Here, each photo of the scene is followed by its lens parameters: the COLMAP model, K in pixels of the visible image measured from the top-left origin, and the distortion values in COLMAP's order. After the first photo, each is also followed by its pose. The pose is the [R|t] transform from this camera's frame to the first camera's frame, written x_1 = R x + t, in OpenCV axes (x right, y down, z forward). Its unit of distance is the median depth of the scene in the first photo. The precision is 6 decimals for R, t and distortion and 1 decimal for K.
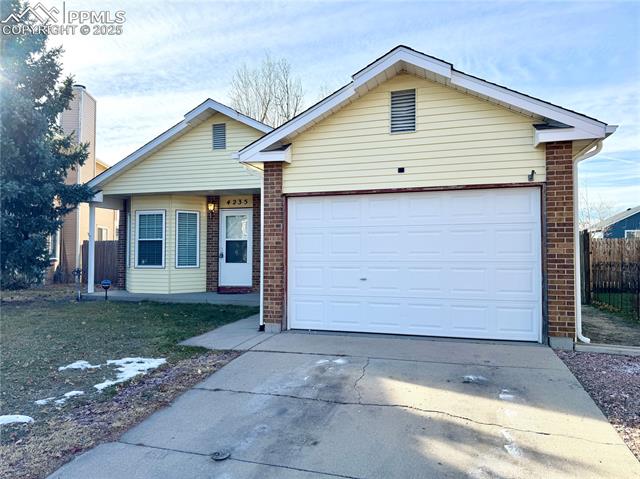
lens RADIAL K [[436.2, 0, 316.3], [0, 436.2, 242.5], [0, 0, 1]] dist [0.070722, -0.007957]
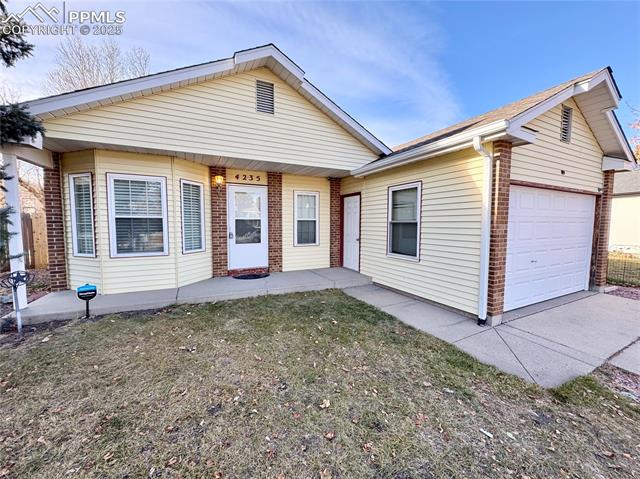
lens RADIAL K [[253.9, 0, 317.0], [0, 253.9, 237.9], [0, 0, 1]] dist [-0.002786, 0.000624]
pose [[0.738738, -0.034442, 0.673112, -0.440727], [-0.022713, 0.996854, 0.075935, -0.009947], [-0.673609, -0.071385, 0.735632, 0.503728]]
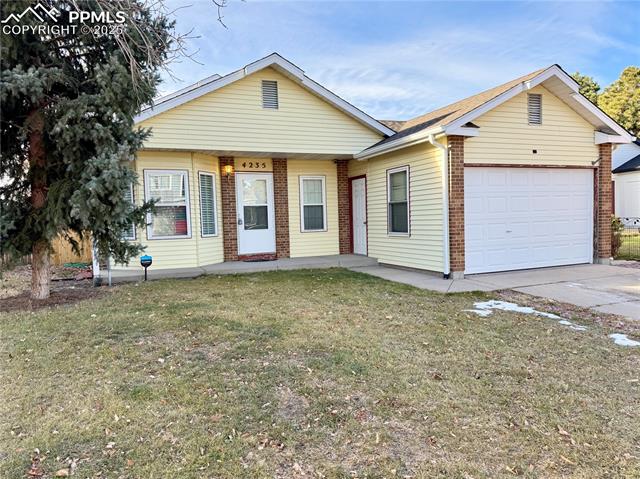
lens RADIAL K [[436.2, 0, 317.6], [0, 436.2, 238.7], [0, 0, 1]] dist [0.070722, -0.007957]
pose [[0.782252, -0.048795, 0.621048, -0.674458], [0.011568, 0.997894, 0.063832, 0.007293], [-0.622854, -0.042749, 0.781169, 0.168825]]
